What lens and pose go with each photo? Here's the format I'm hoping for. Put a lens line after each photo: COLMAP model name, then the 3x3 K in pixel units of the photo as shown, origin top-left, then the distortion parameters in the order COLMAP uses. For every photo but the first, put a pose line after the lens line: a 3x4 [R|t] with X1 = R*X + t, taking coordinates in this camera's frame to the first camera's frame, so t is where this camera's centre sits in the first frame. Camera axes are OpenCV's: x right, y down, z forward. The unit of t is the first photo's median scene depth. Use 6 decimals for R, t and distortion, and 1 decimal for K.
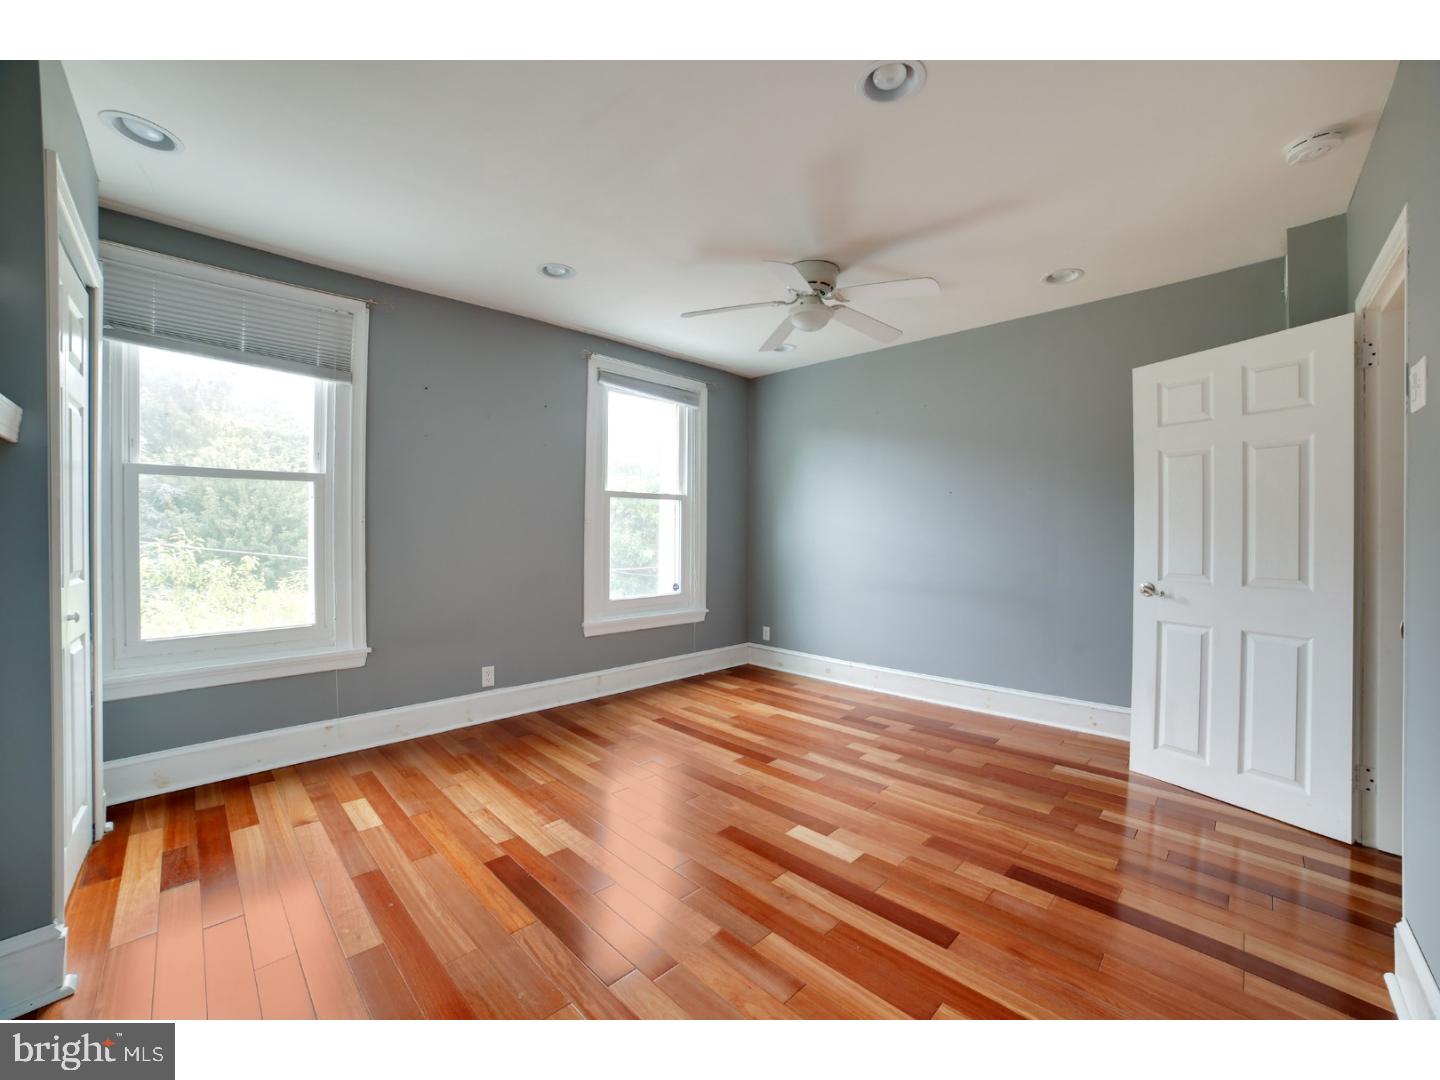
lens RADIAL K [[587.1, 0, 725.0], [0, 587.1, 537.3], [0, 0, 1]] dist [-0.105225, 0.036912]
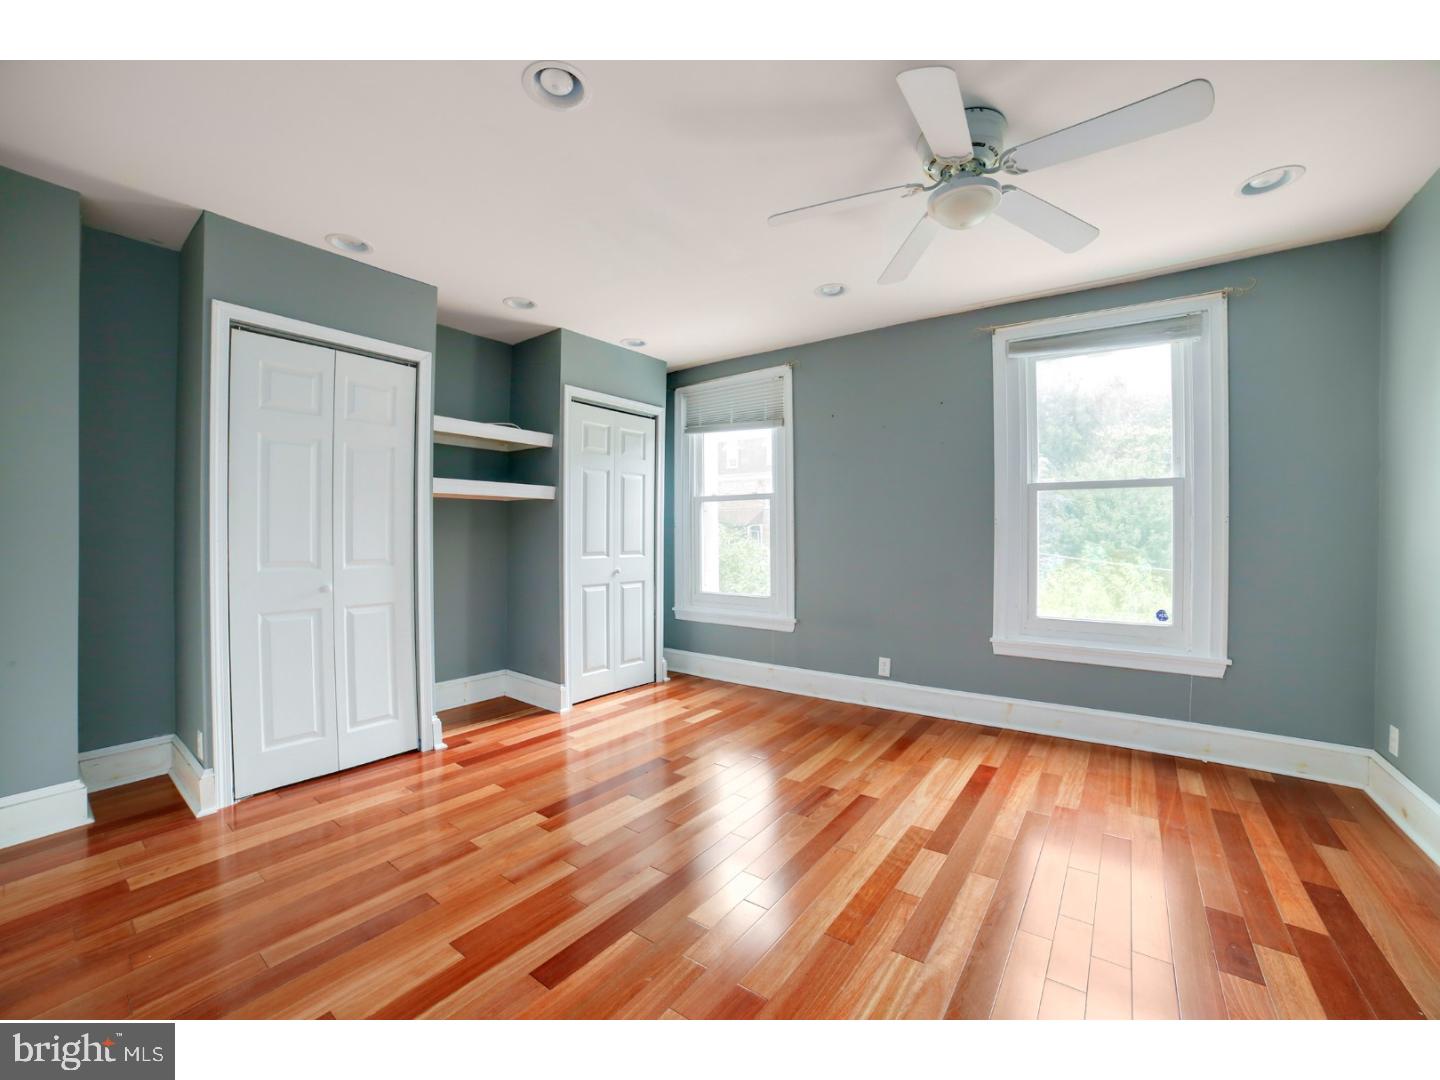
lens RADIAL K [[587.1, 0, 725.0], [0, 587.1, 537.3], [0, 0, 1]] dist [-0.105225, 0.036912]
pose [[0.146988, 0.004095, -0.989130, 0.601185], [-0.010231, 0.999944, 0.002620, -0.002205], [0.989085, 0.009734, 0.147021, 0.517166]]
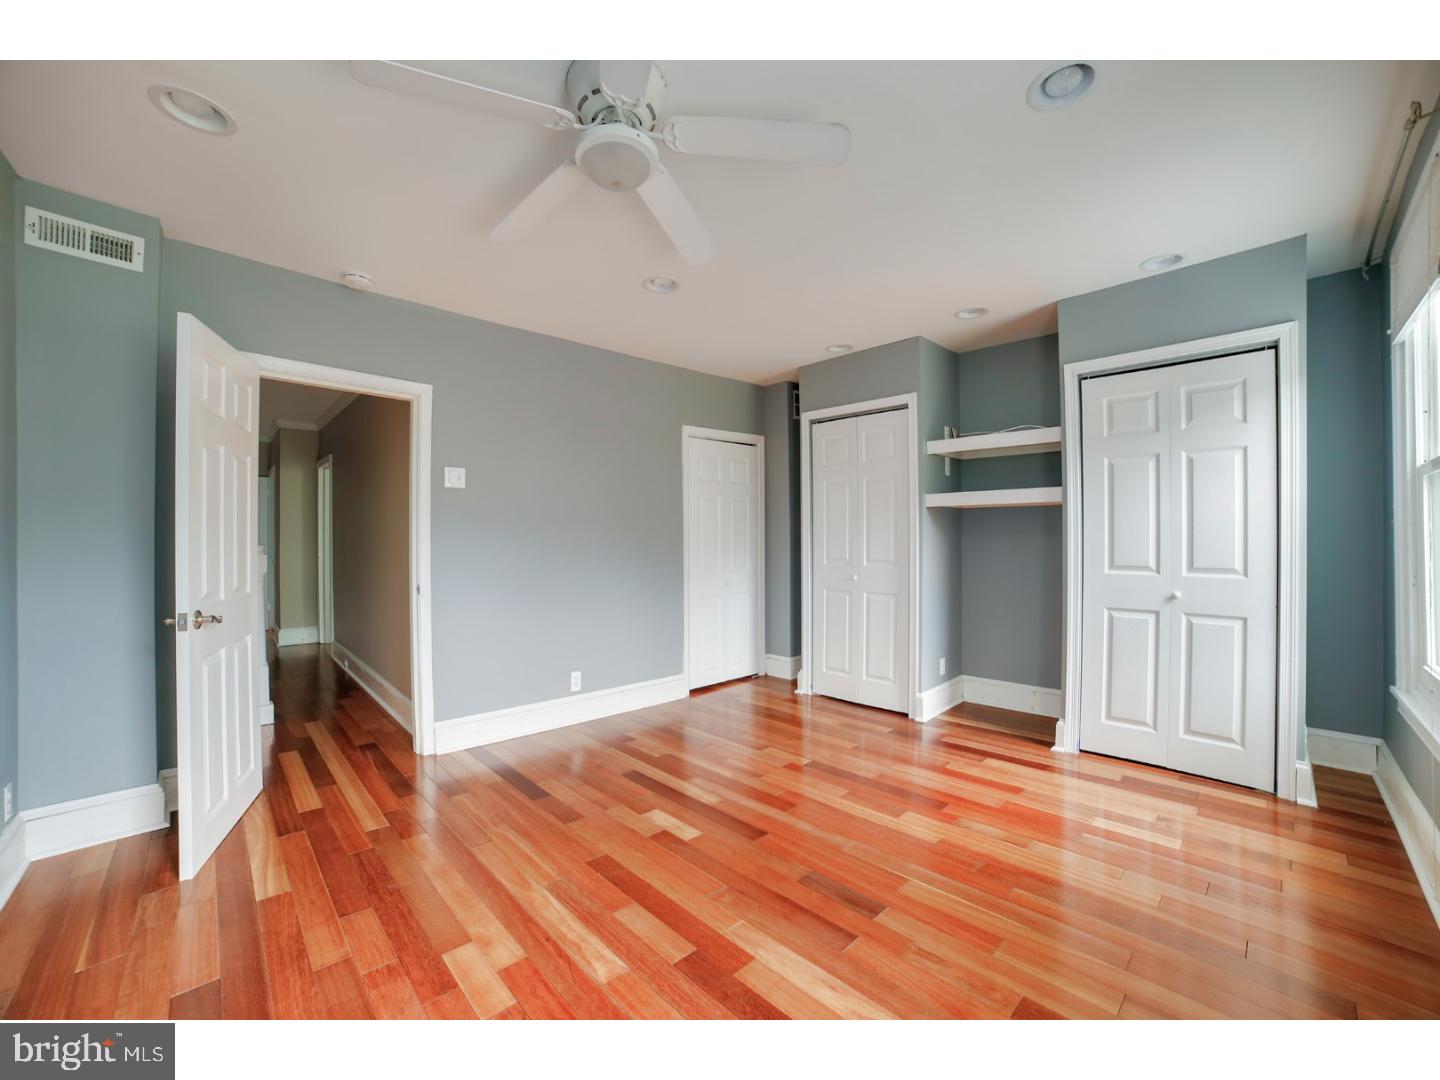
lens RADIAL K [[587.1, 0, 725.0], [0, 587.1, 537.3], [0, 0, 1]] dist [-0.105225, 0.036912]
pose [[-0.999601, -0.001727, 0.028189, 0.023567], [-0.001521, 0.999972, 0.007347, -0.014970], [-0.028201, 0.007301, -0.999576, 1.252752]]
